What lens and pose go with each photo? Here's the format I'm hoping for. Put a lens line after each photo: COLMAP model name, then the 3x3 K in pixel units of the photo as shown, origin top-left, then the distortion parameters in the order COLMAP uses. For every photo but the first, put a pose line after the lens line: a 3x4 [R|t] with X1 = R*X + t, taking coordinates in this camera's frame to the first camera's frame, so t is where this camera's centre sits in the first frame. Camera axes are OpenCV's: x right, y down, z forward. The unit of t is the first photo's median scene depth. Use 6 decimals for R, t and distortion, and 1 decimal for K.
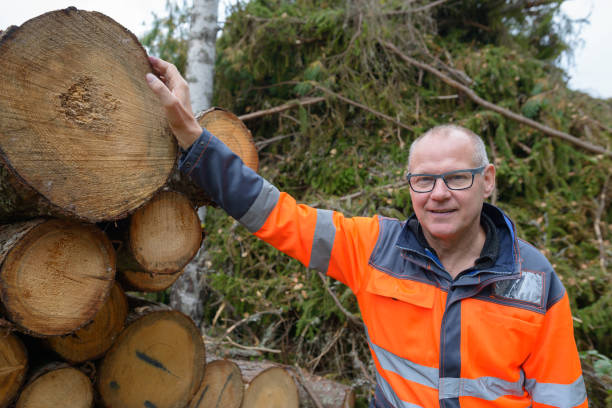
lens RADIAL K [[423.8, 0, 308.8], [0, 423.8, 203.3], [0, 0, 1]] dist [-0.047808, 0.042795]
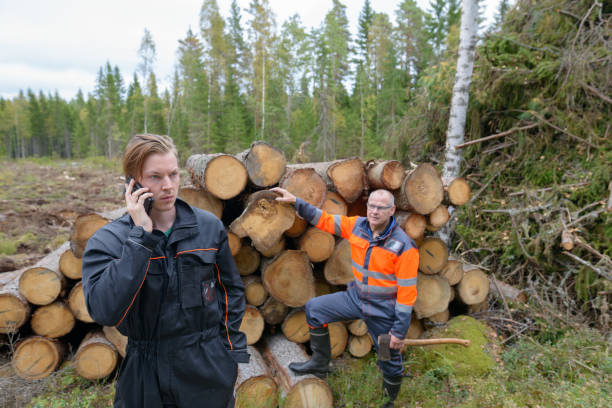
lens RADIAL K [[423.8, 0, 307.5], [0, 423.8, 206.2], [0, 0, 1]] dist [-0.047808, 0.042795]
pose [[0.824682, 0.101637, -0.556390, 0.238003], [-0.017776, 0.987893, 0.154113, -0.179042], [0.565317, -0.117204, 0.816504, -0.834367]]
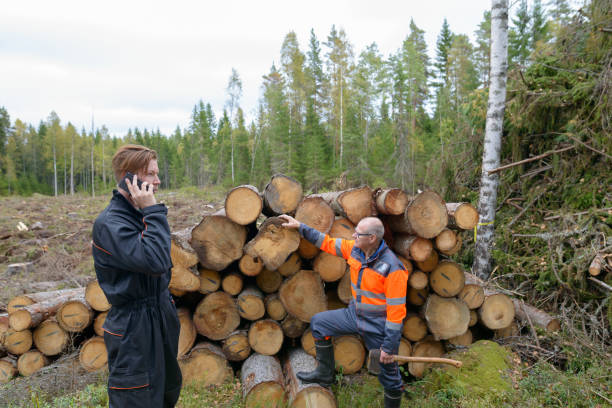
lens RADIAL K [[423.8, 0, 307.9], [0, 423.8, 206.2], [0, 0, 1]] dist [-0.047808, 0.042795]
pose [[0.698212, 0.057076, -0.713613, 0.477886], [0.014313, 0.995504, 0.093627, -0.196433], [0.715748, -0.075586, 0.694256, -0.803675]]
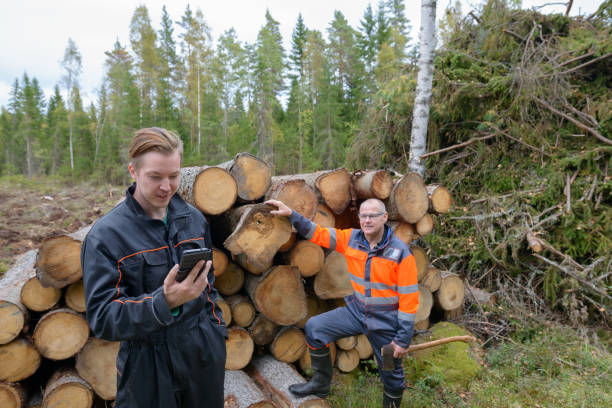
lens RADIAL K [[423.8, 0, 307.3], [0, 423.8, 205.3], [0, 0, 1]] dist [-0.047808, 0.042795]
pose [[0.901751, 0.055711, -0.428652, 0.099191], [-0.005658, 0.993096, 0.117168, -0.168216], [0.432220, -0.103231, 0.895840, -0.872899]]
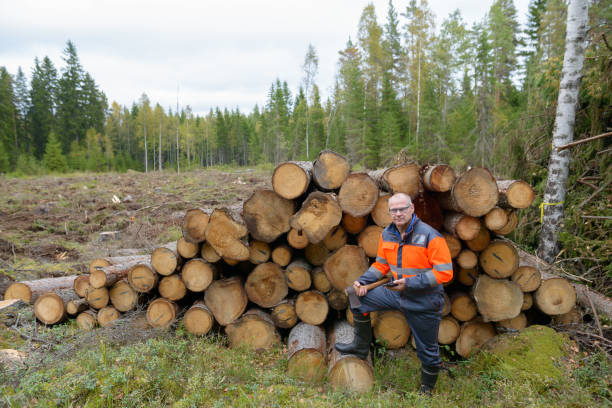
lens RADIAL K [[423.8, 0, 308.2], [0, 423.8, 206.4], [0, 0, 1]] dist [-0.047808, 0.042795]
pose [[0.559627, 0.108224, -0.821647, 0.556034], [0.019494, 0.989443, 0.143603, -0.191302], [0.828515, -0.096381, 0.551610, -0.751263]]
